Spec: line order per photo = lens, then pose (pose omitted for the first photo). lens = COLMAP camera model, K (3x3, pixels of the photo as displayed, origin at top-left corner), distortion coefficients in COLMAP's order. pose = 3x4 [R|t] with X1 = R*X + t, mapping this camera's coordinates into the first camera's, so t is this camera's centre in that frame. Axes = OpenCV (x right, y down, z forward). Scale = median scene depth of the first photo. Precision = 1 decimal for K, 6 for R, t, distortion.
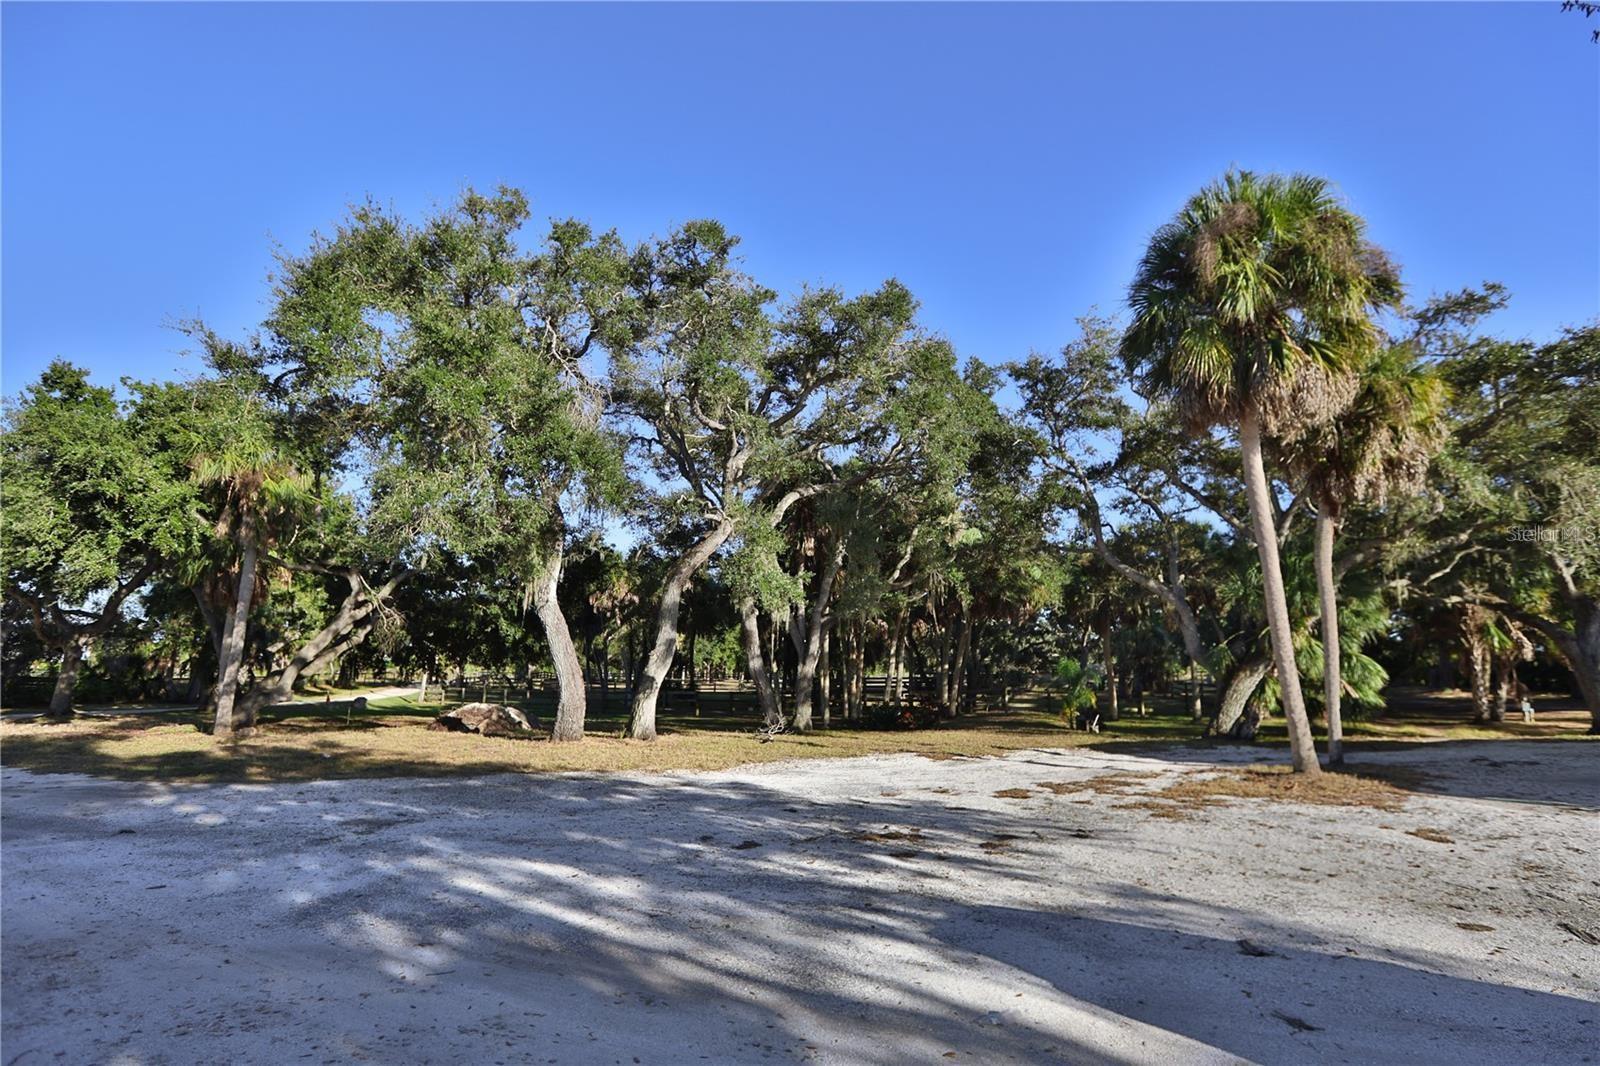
lens RADIAL K [[779.1, 0, 801.4], [0, 779.1, 534.7], [0, 0, 1]] dist [-0.026878, 0.002822]
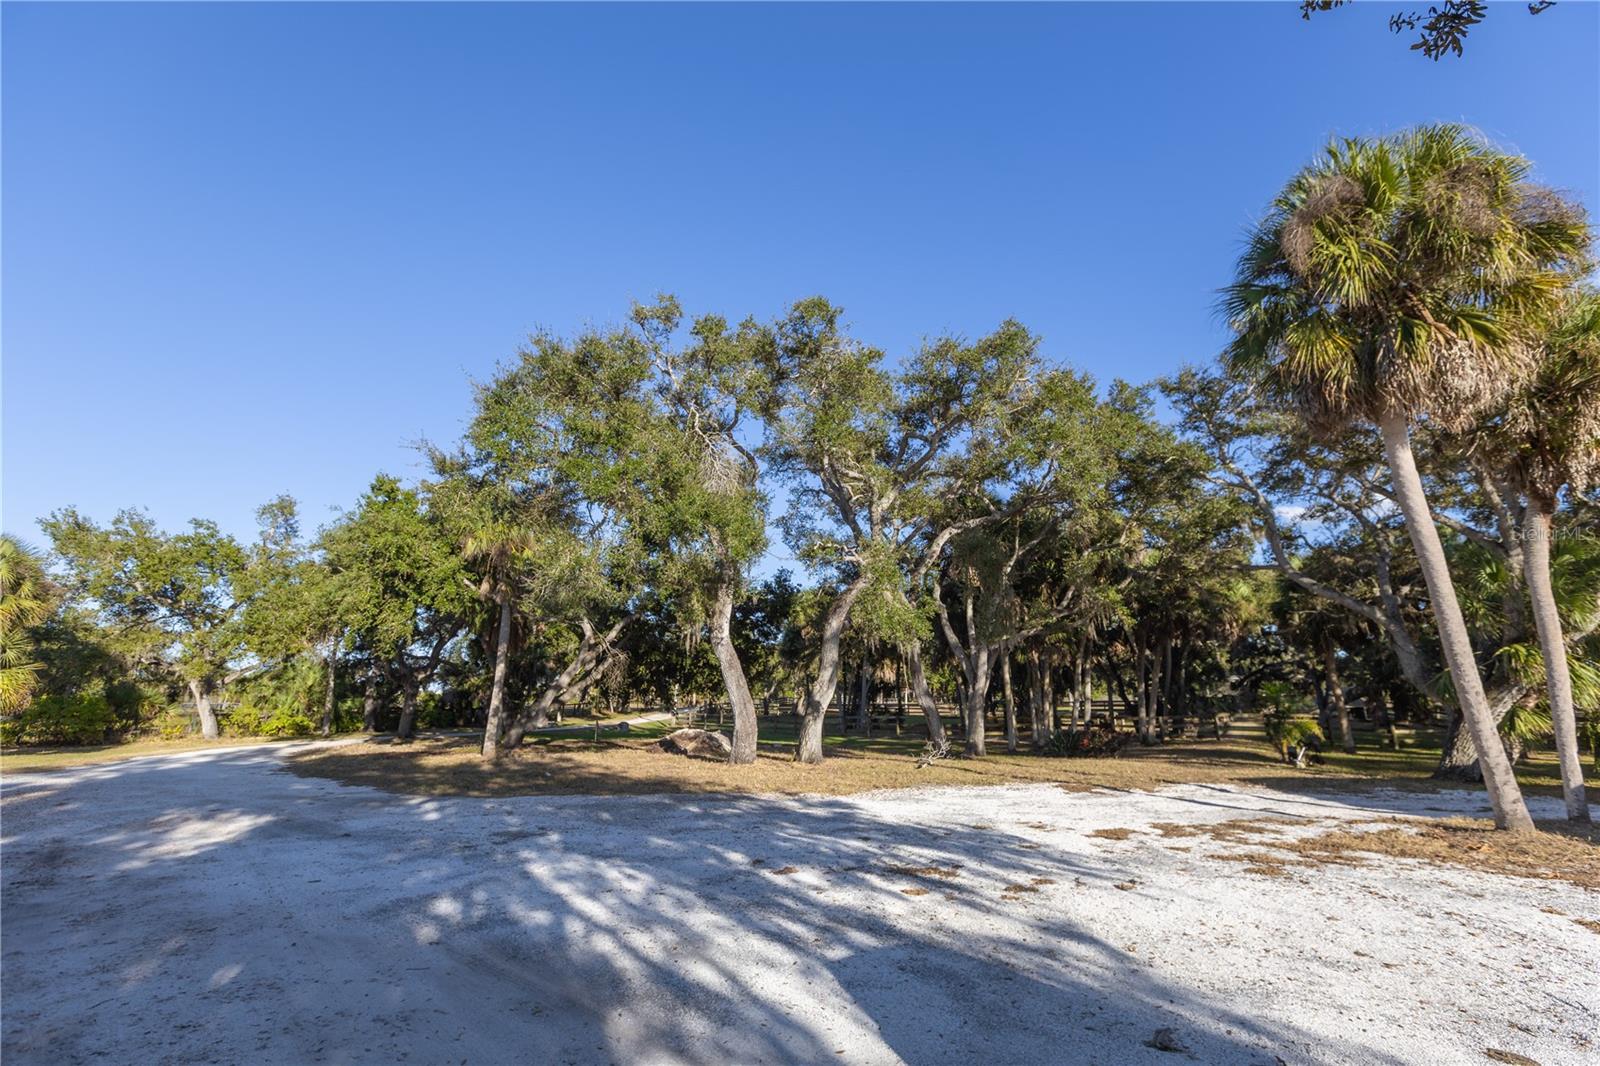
lens RADIAL K [[712.5, 0, 803.0], [0, 712.5, 532.0], [0, 0, 1]] dist [0.012170, -0.000503]
pose [[0.950967, -0.075494, -0.299938, 0.121664], [0.060616, 0.996438, -0.058619, -0.005027], [0.303295, 0.037564, 0.952156, 0.017543]]
